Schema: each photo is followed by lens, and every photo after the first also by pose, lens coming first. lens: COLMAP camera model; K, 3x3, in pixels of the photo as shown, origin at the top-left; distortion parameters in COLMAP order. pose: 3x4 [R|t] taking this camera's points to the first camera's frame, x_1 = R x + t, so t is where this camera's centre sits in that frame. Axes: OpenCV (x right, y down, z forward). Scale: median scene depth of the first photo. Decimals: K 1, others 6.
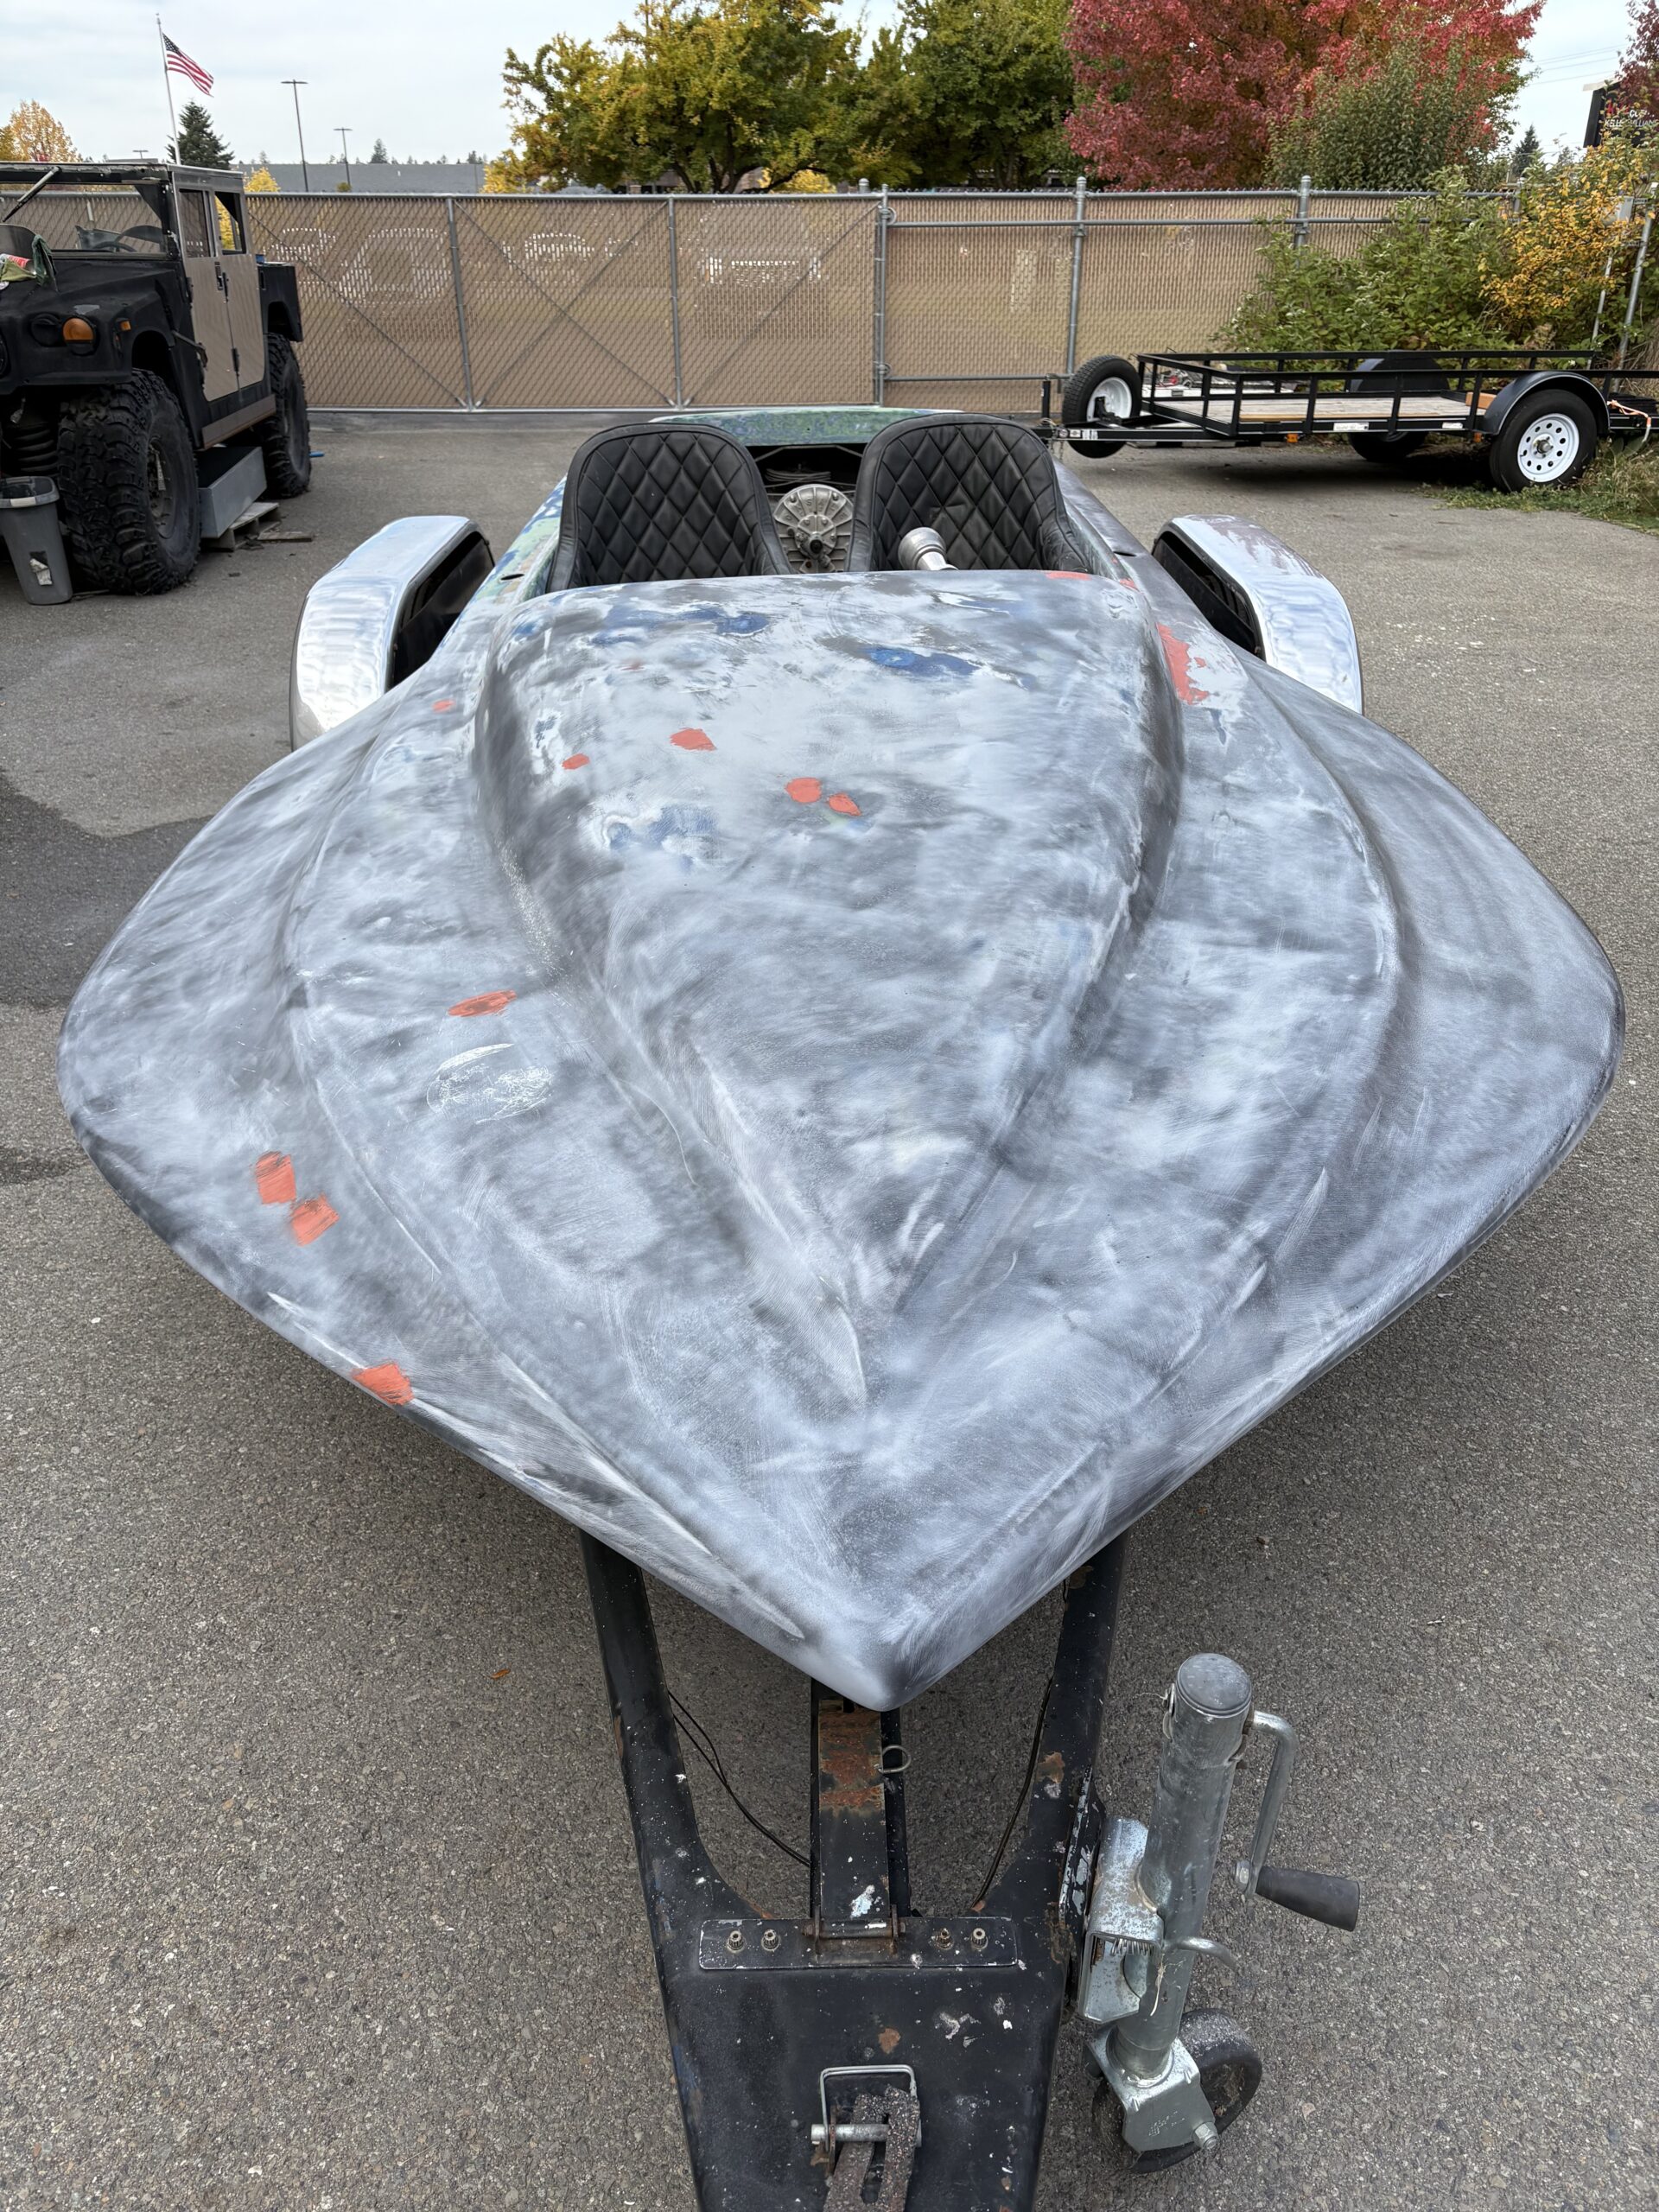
lens RADIAL K [[1650.2, 0, 829.7], [0, 1650.2, 1120.2], [0, 0, 1]] dist [0.061867, -0.060062]
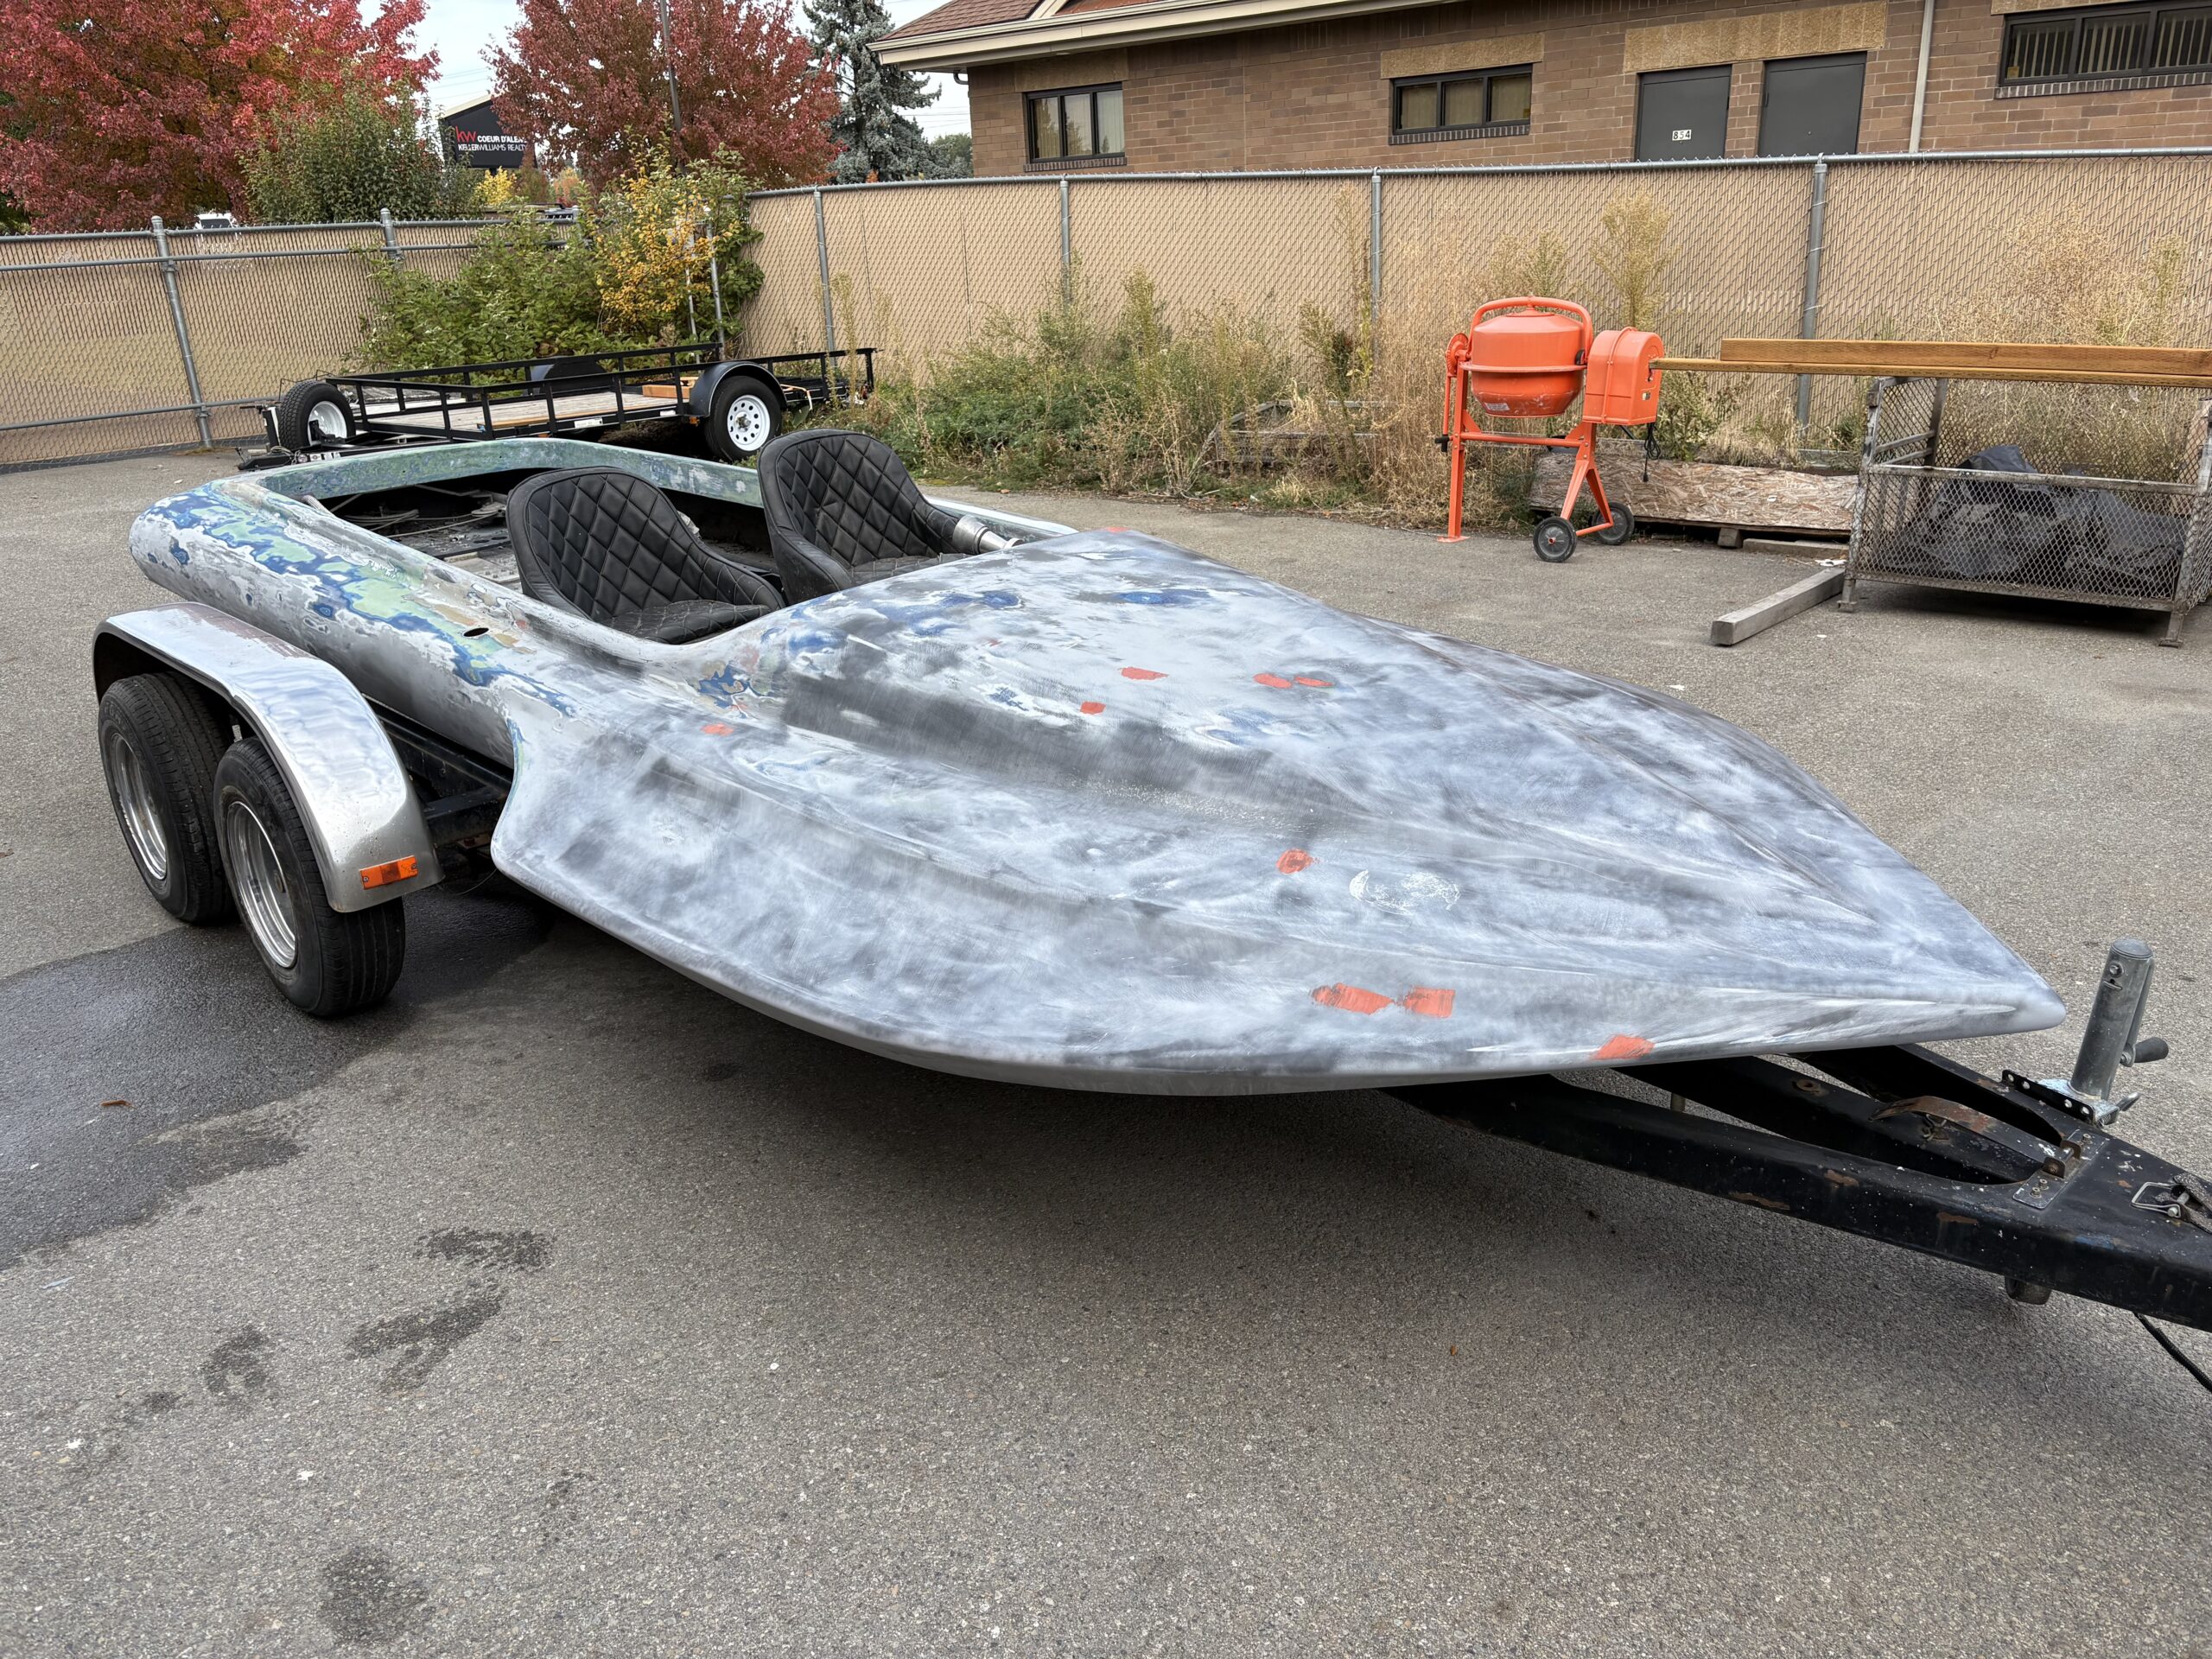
lens RADIAL K [[1650.2, 0, 1106.3], [0, 1650.2, 827.3], [0, 0, 1]] dist [0.061867, -0.060062]
pose [[0.736177, -0.264174, 0.623102, -1.009347], [0.354289, 0.934872, -0.022228, -0.106154], [-0.576648, 0.237121, 0.781825, 0.041899]]
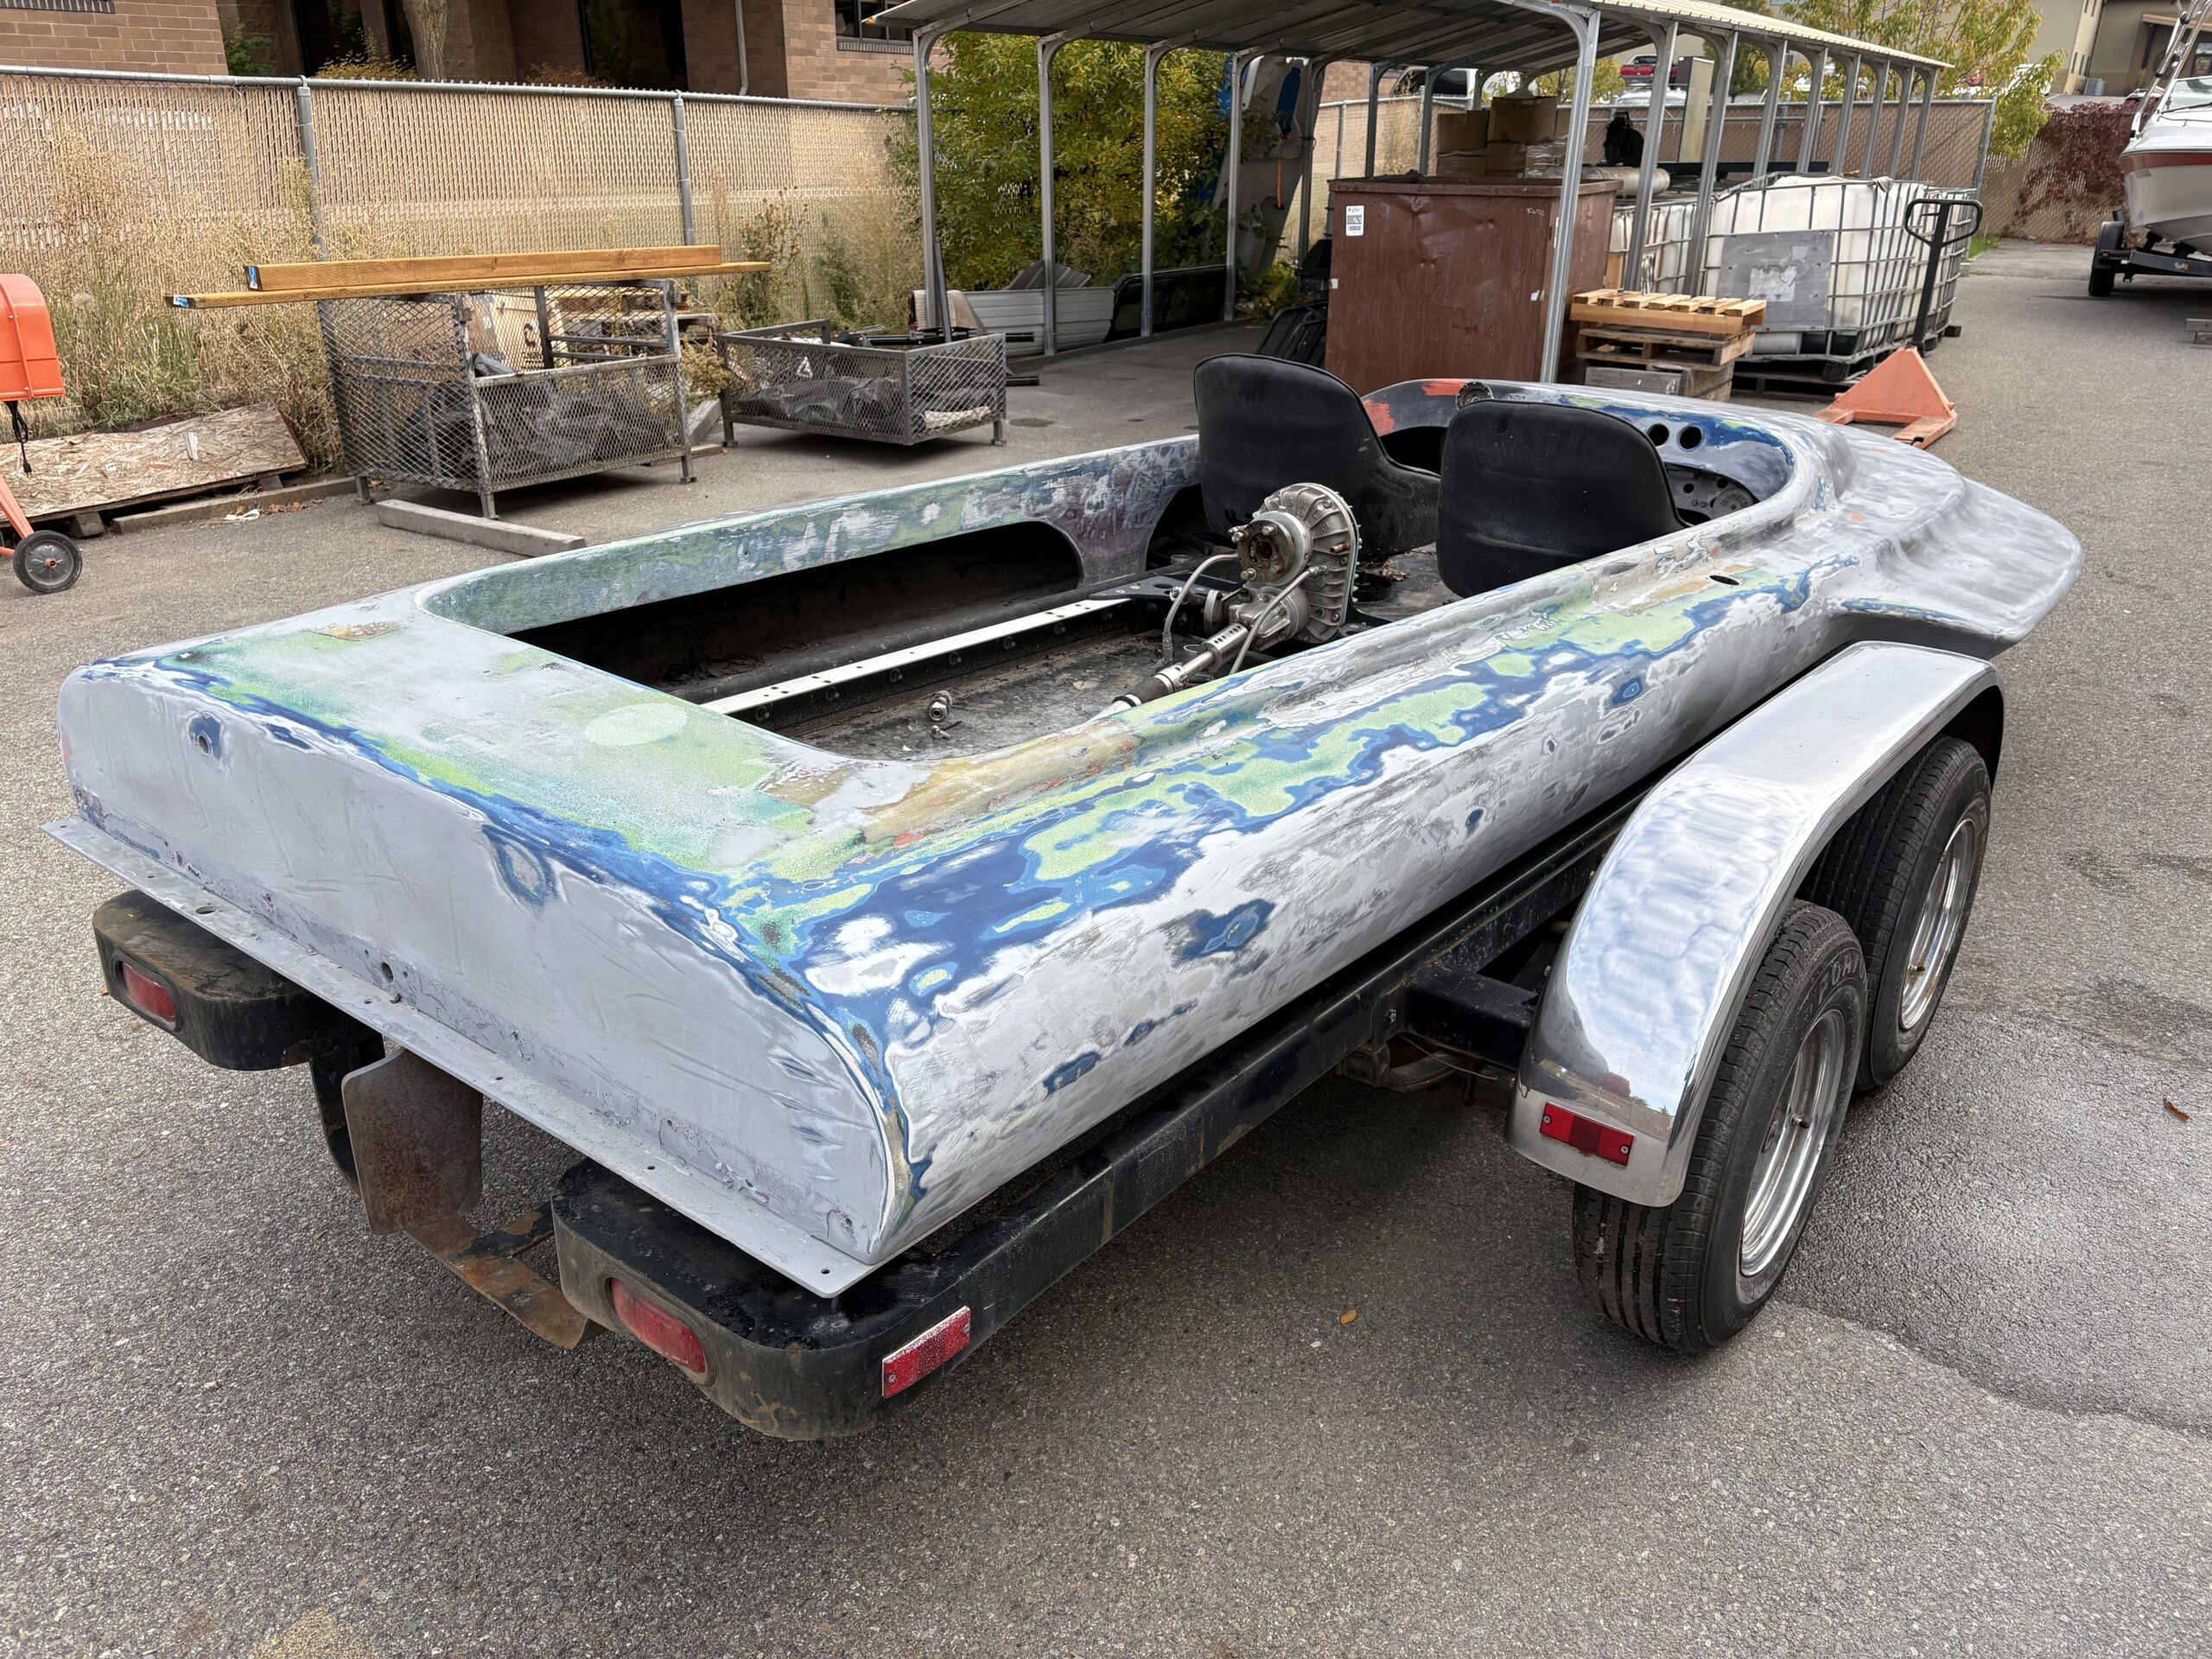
lens RADIAL K [[1650.2, 0, 1107.2], [0, 1650.2, 827.4], [0, 0, 1]] dist [0.061867, -0.060062]
pose [[-0.771613, -0.261781, 0.579727, -0.587173], [0.286530, 0.670644, 0.684205, -3.732493], [-0.567903, 0.694051, -0.442469, 6.943753]]
